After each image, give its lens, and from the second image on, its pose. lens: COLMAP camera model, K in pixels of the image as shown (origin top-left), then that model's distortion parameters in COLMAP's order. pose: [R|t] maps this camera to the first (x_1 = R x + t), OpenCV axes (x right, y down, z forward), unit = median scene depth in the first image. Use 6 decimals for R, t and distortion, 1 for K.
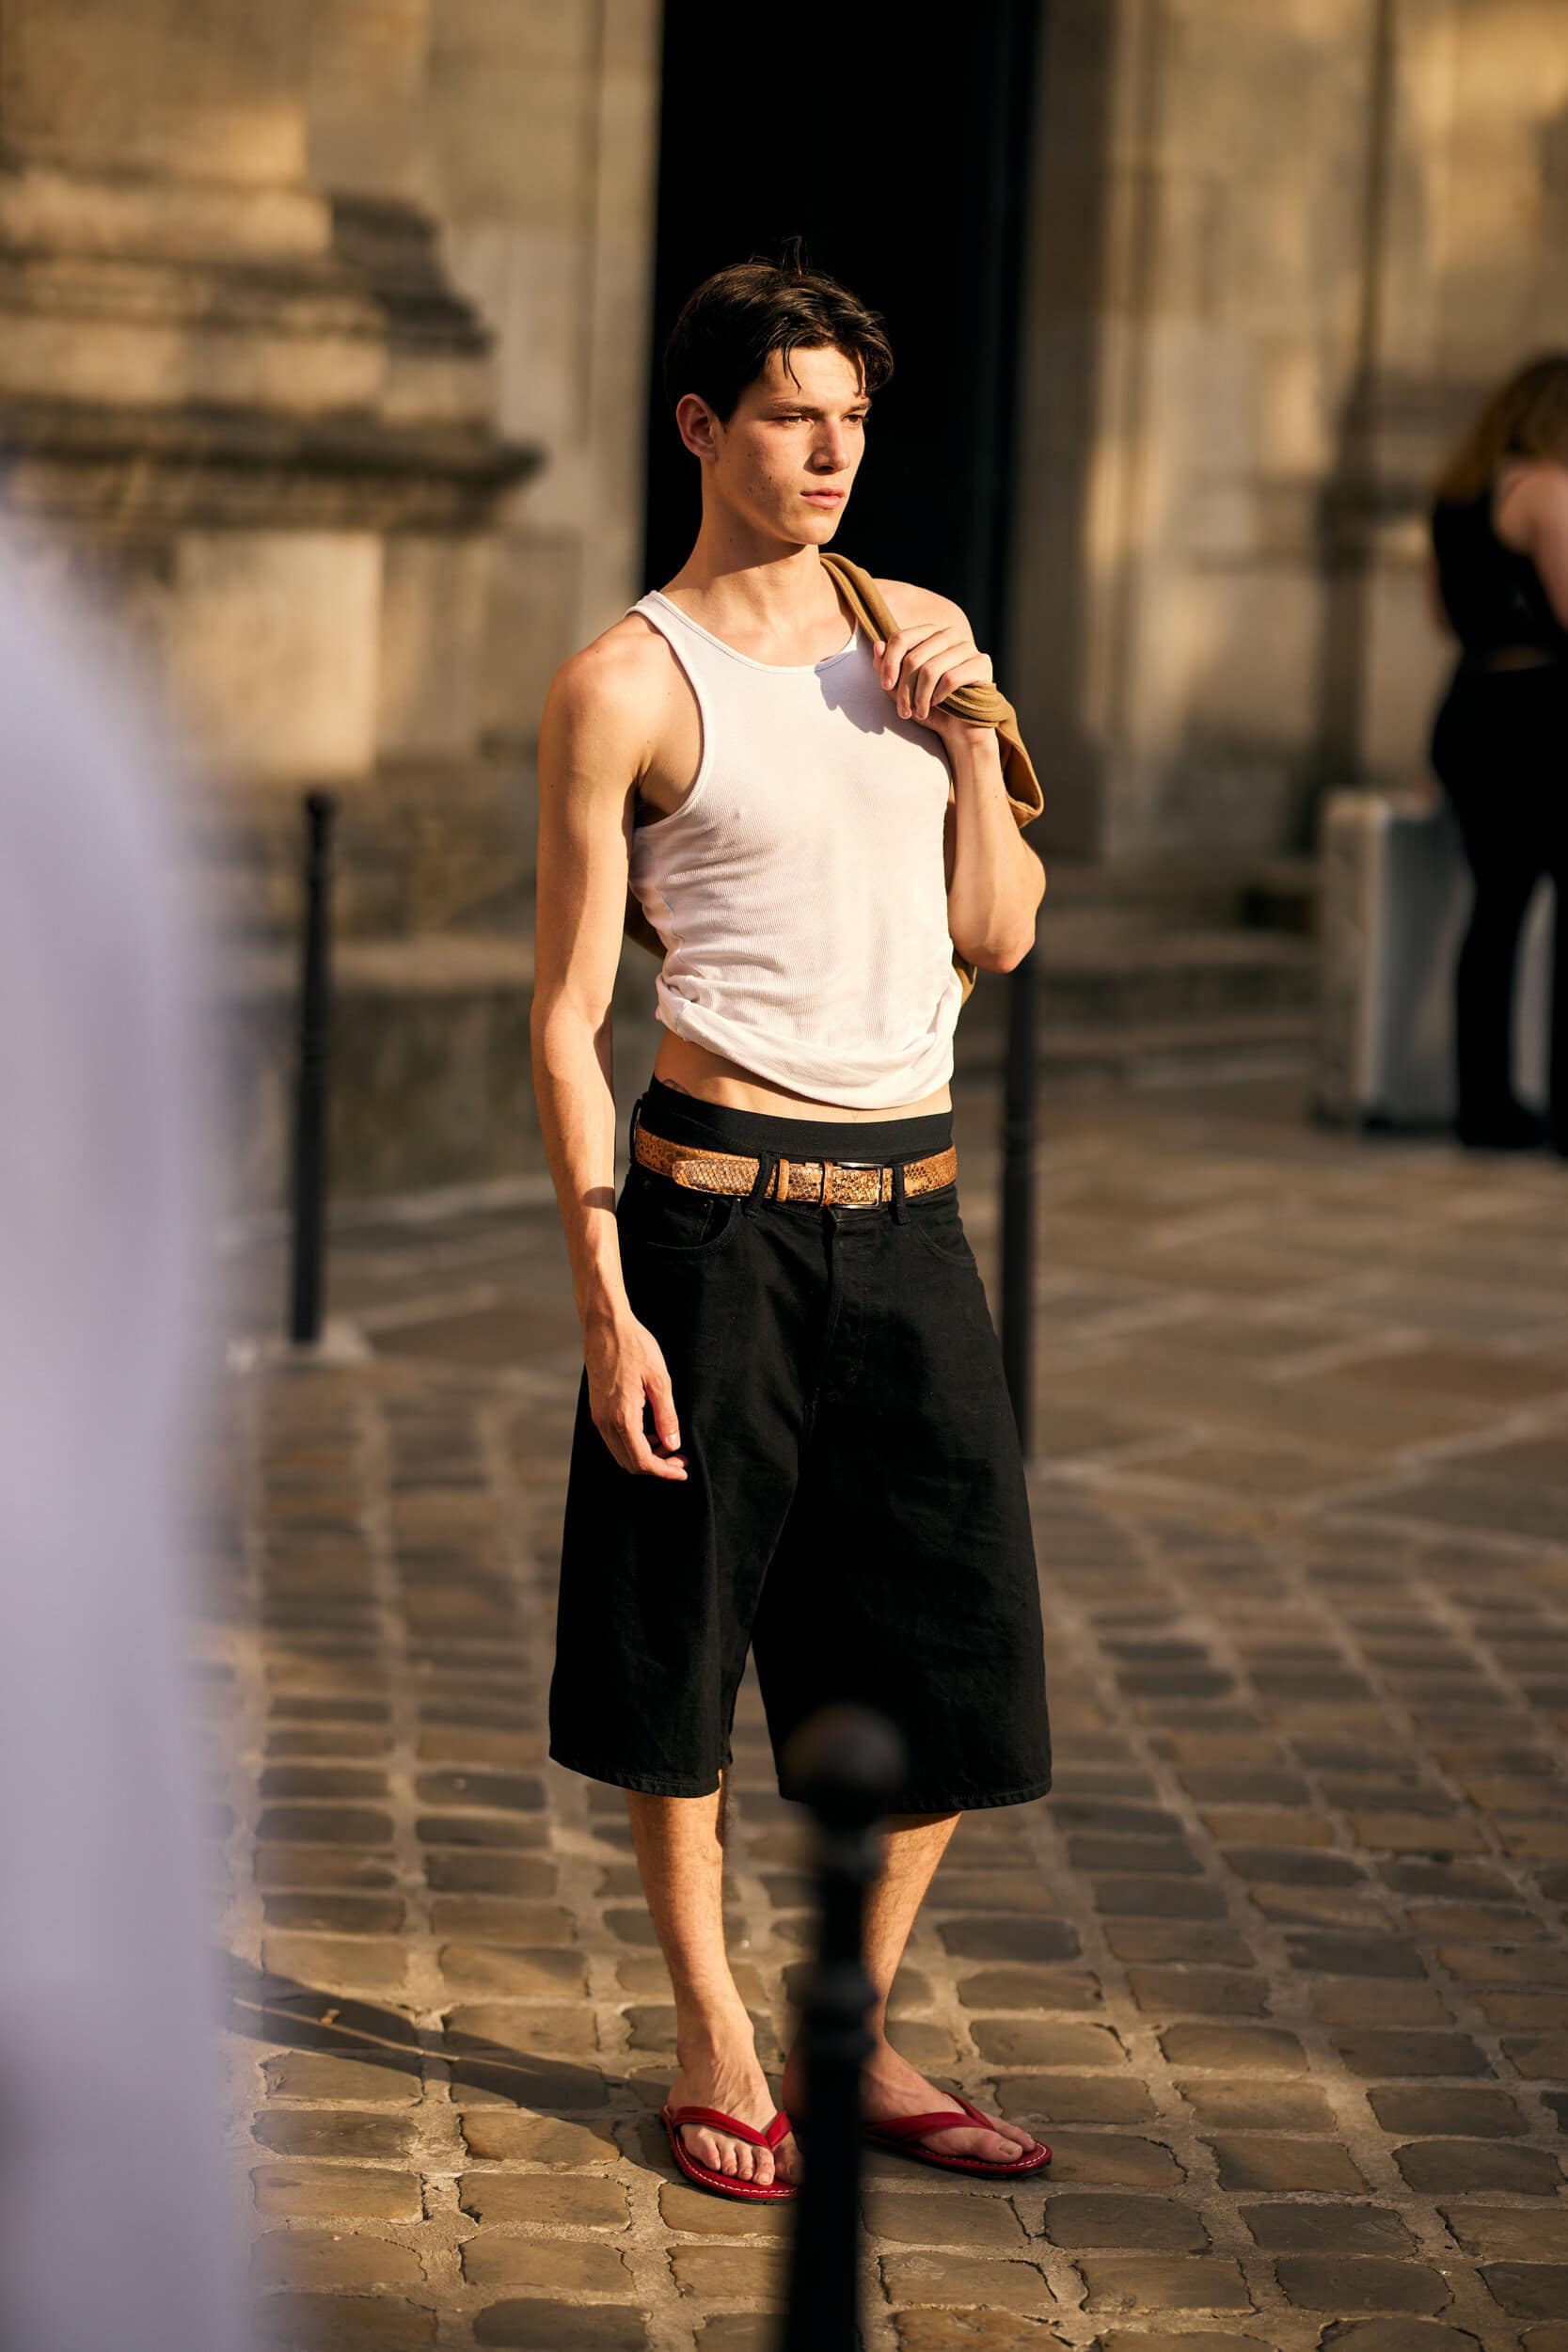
lens RADIAL K [[5887.5, 0, 788.6], [0, 5887.5, 1183.7], [0, 0, 1]] dist [0.035708, 0.000000]
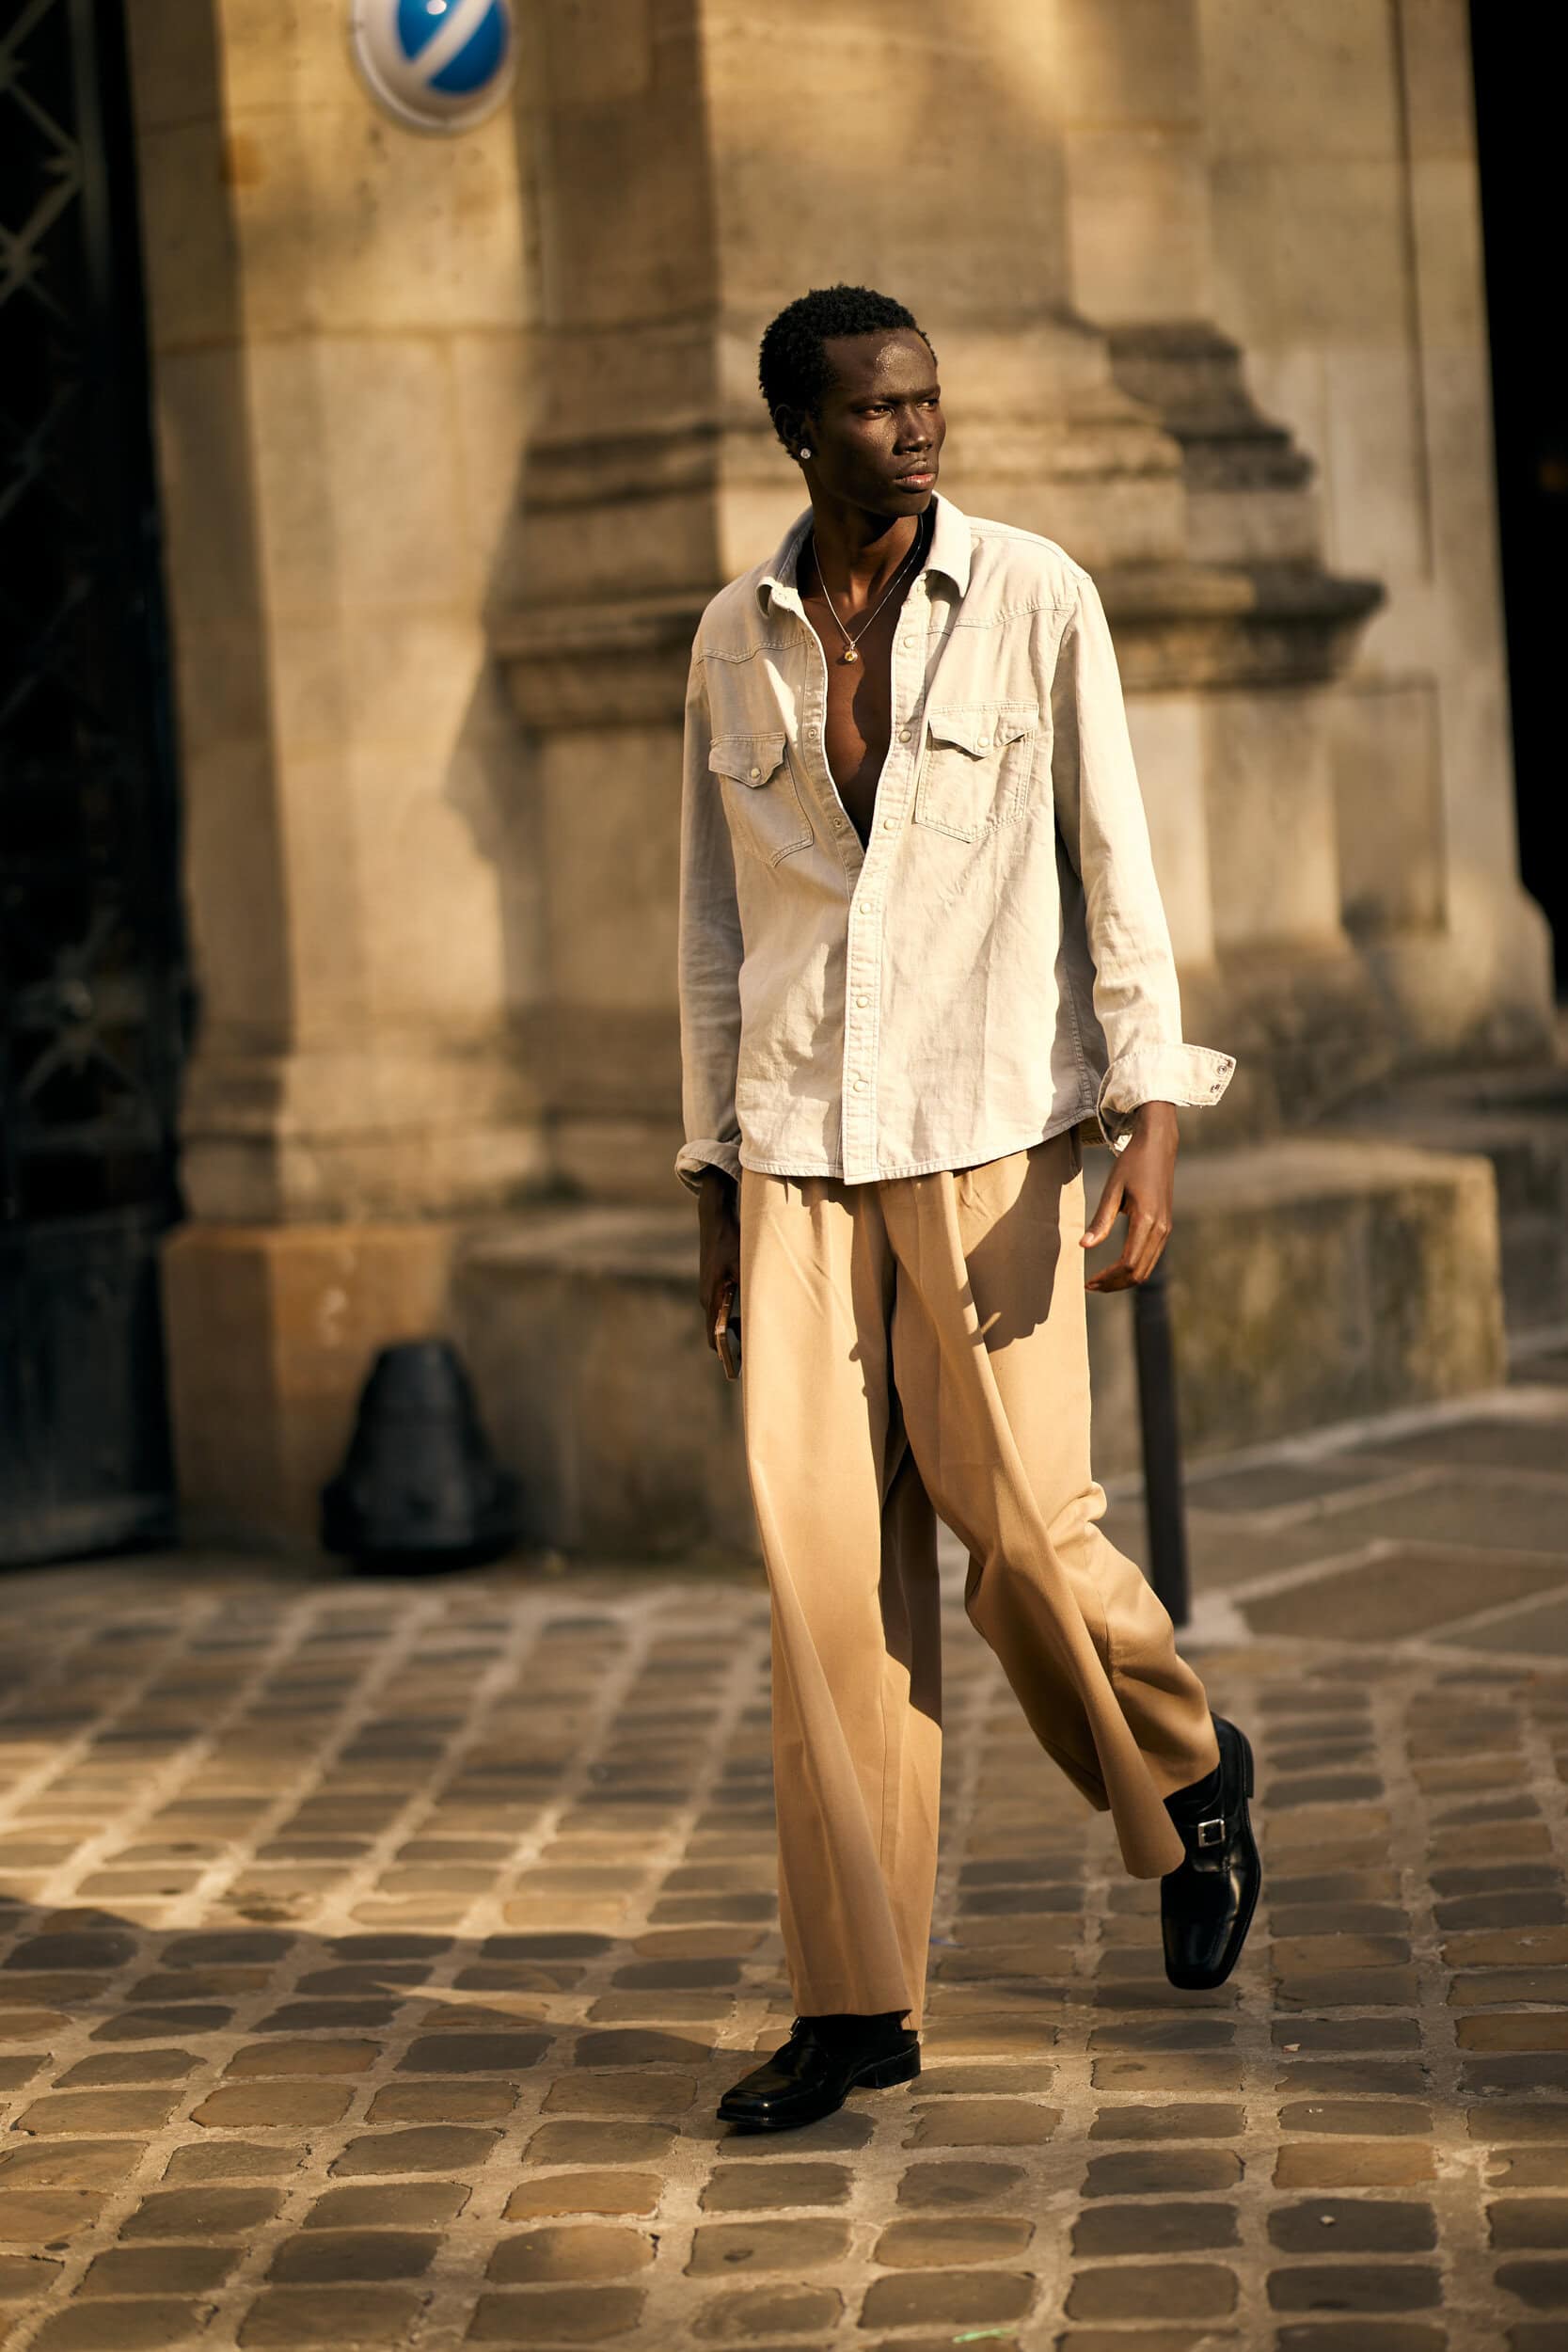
lens RADIAL K [[5887.5, 0, 787.1], [0, 5887.5, 1163.3], [0, 0, 1]] dist [0.035708, 0.000000]
pose [[0.982292, -0.092178, -0.163115, 0.010893], [0.086008, 0.995300, -0.044504, -0.007272], [0.166450, 0.029687, 0.985603, 0.151708]]
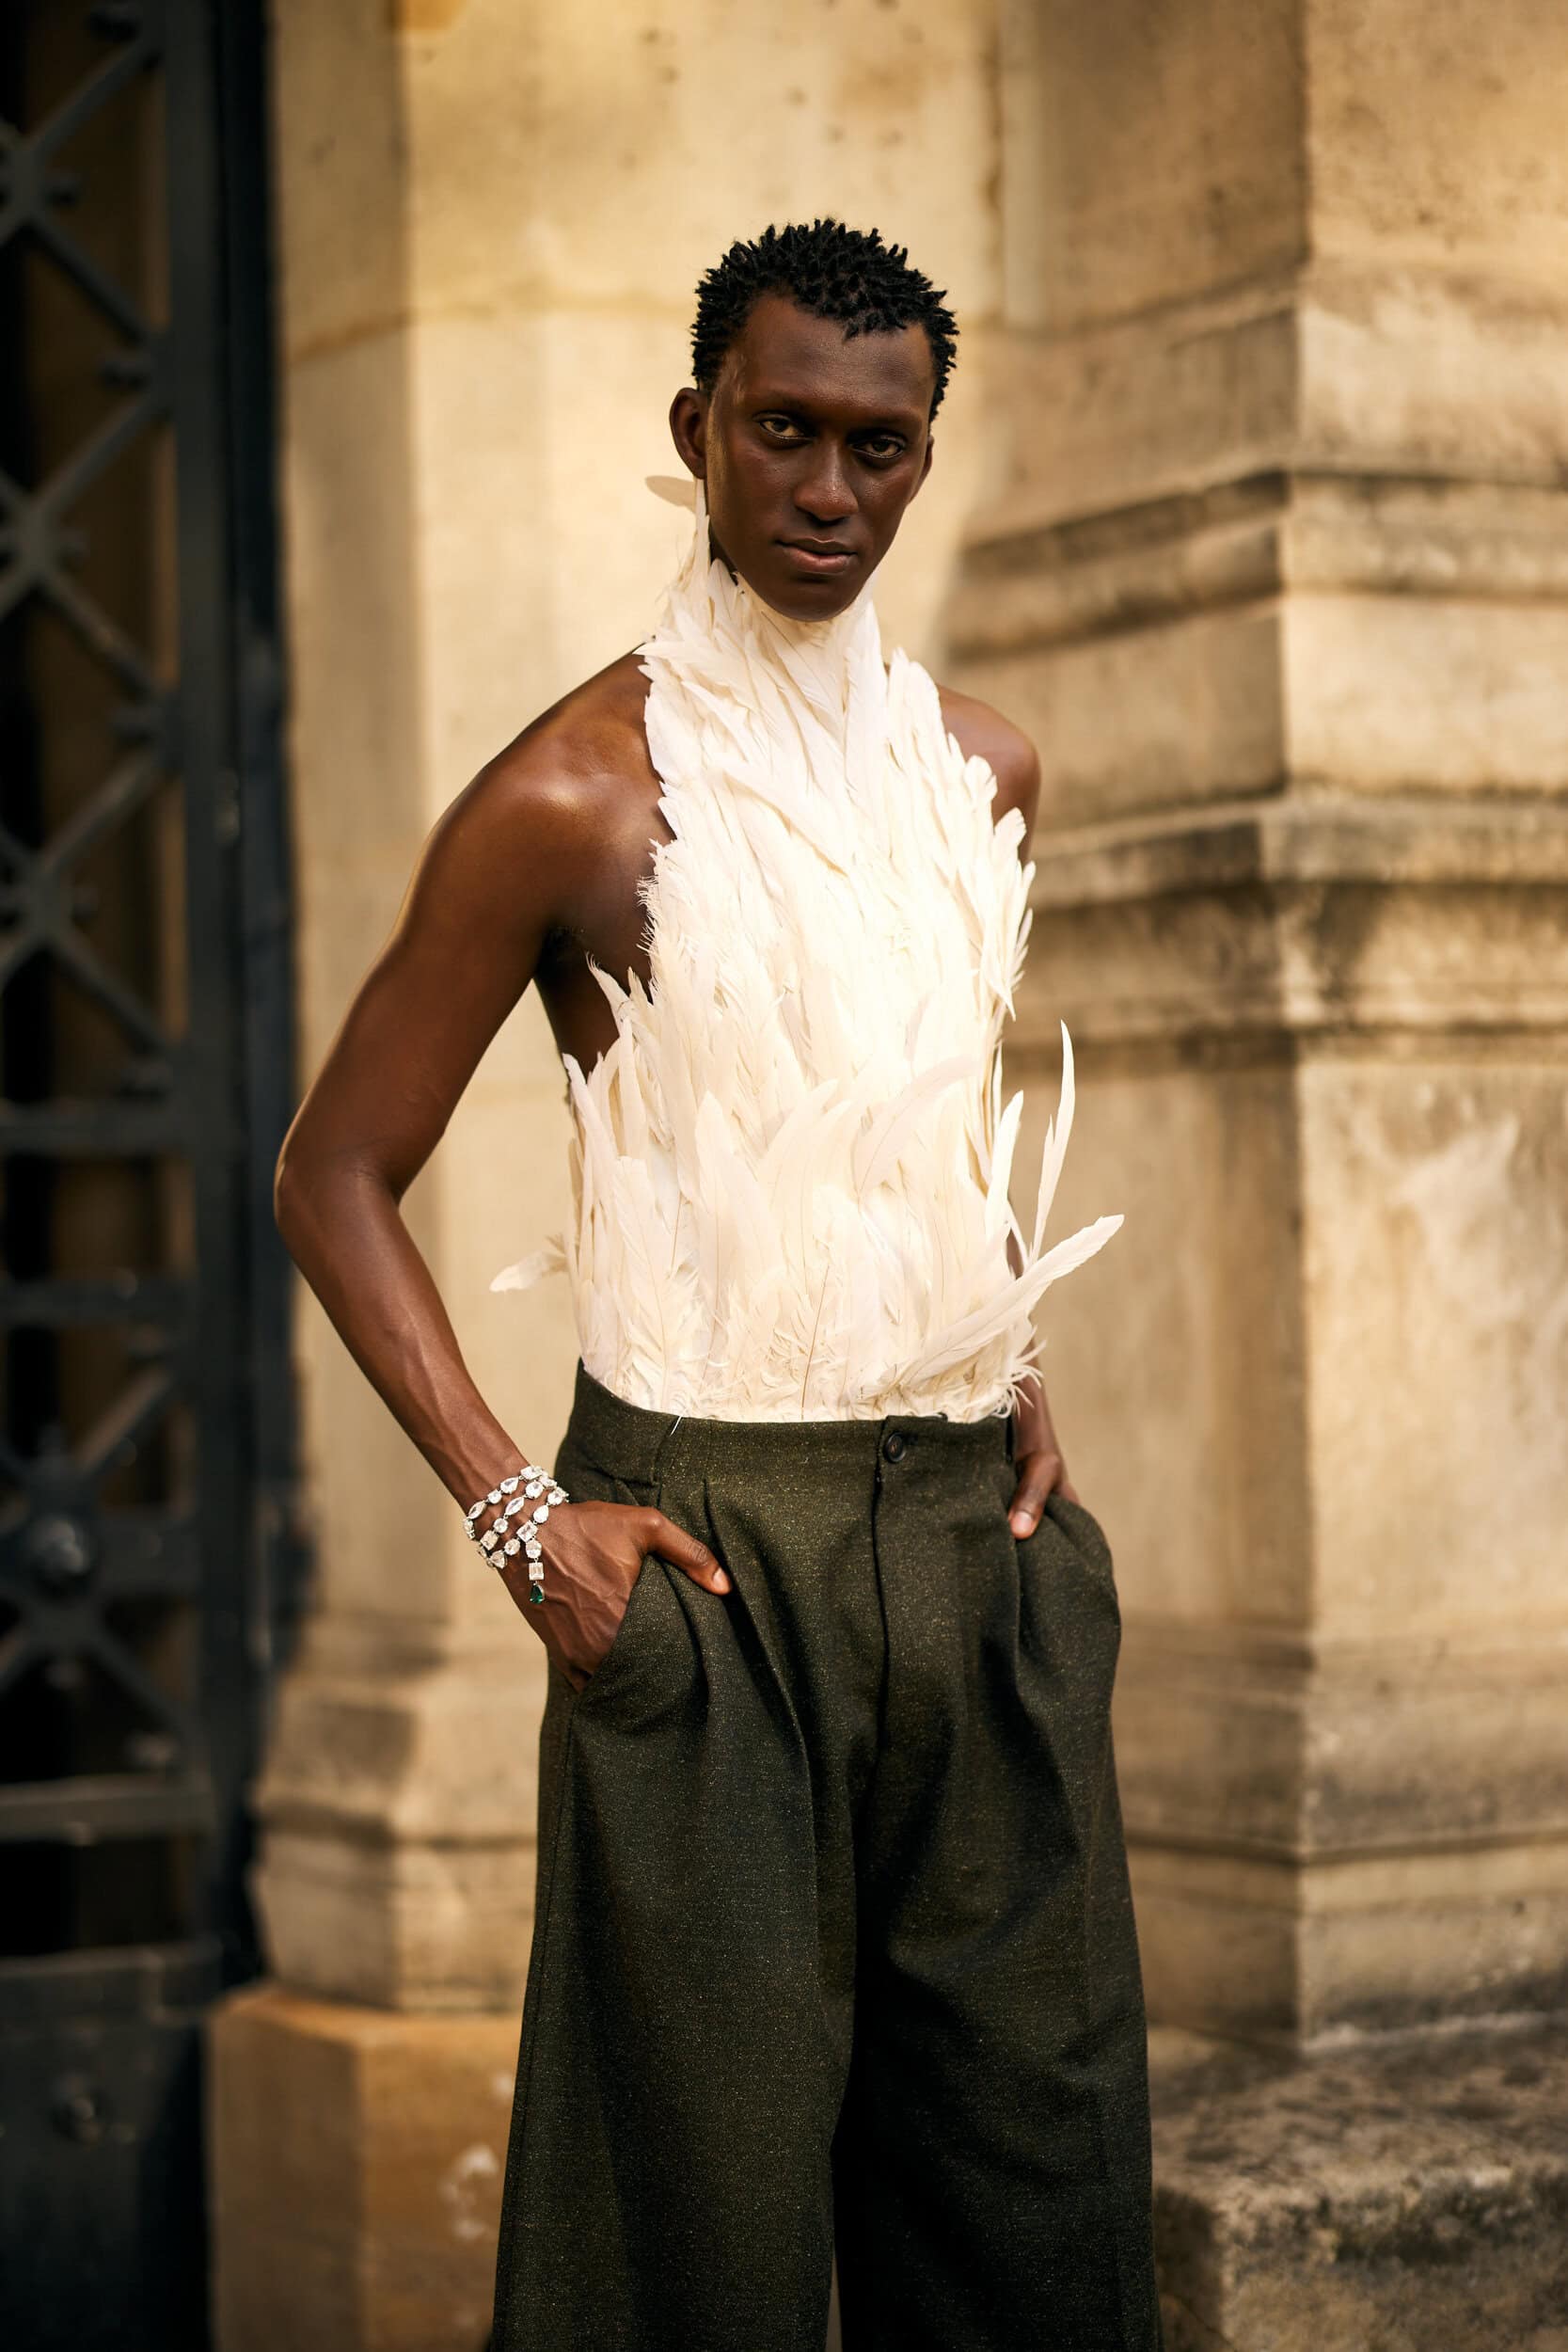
lens RADIAL K [[5887.5, 0, 774.2], [0, 5887.5, 1157.9], [0, 0, 1]] dist [0.035708, 0.000000]
pose [[0.943028, -0.073521, -0.324487, -0.036930], [0.027359, 0.989112, -0.144597, -0.049827], [0.331585, 0.127482, 0.934772, 0.684973]]
